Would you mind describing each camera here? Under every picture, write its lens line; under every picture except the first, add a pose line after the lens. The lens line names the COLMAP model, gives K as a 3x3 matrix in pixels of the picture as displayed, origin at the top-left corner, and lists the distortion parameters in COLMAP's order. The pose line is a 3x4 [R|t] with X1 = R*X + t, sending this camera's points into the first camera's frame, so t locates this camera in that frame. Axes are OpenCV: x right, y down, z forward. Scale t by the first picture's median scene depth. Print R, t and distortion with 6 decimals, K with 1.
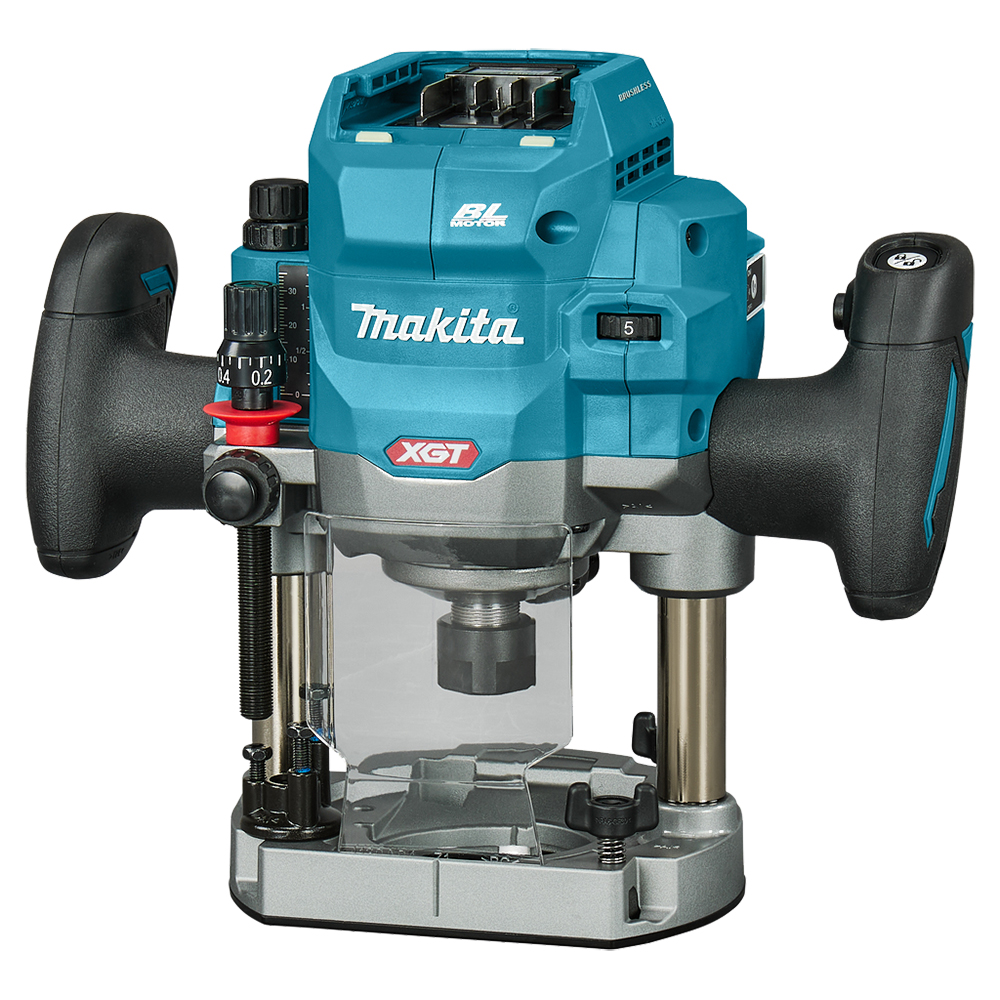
lens RADIAL K [[2807.7, 0, 500.2], [0, 2807.7, 499.6], [0, 0, 1]] dist [0.063231, -8.493267]
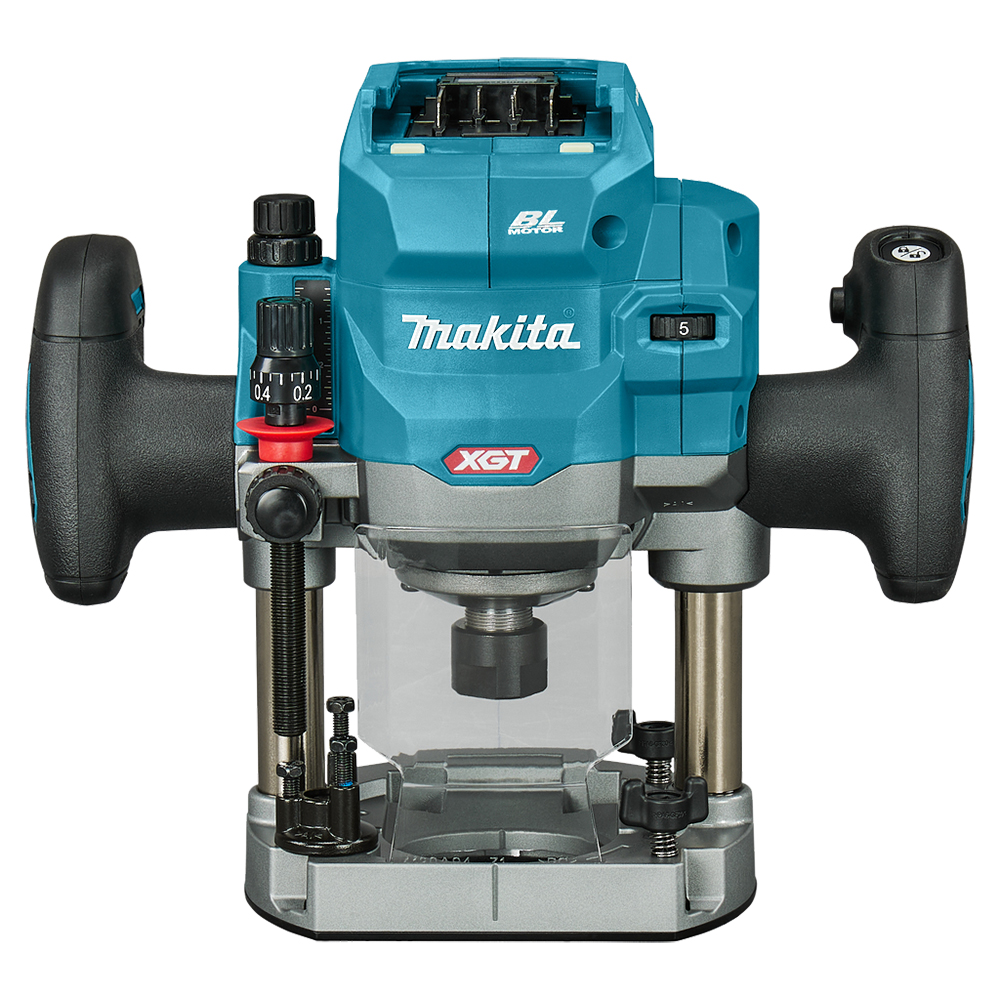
lens RADIAL K [[2807.7, 0, 500.2], [0, 2807.7, 499.6], [0, 0, 1]] dist [0.063231, -8.493267]
pose [[0.990967, -0.046630, 0.125739, -0.140828], [0.046949, 0.998897, 0.000426, -0.002616], [-0.125620, 0.005481, 0.992063, 0.001167]]
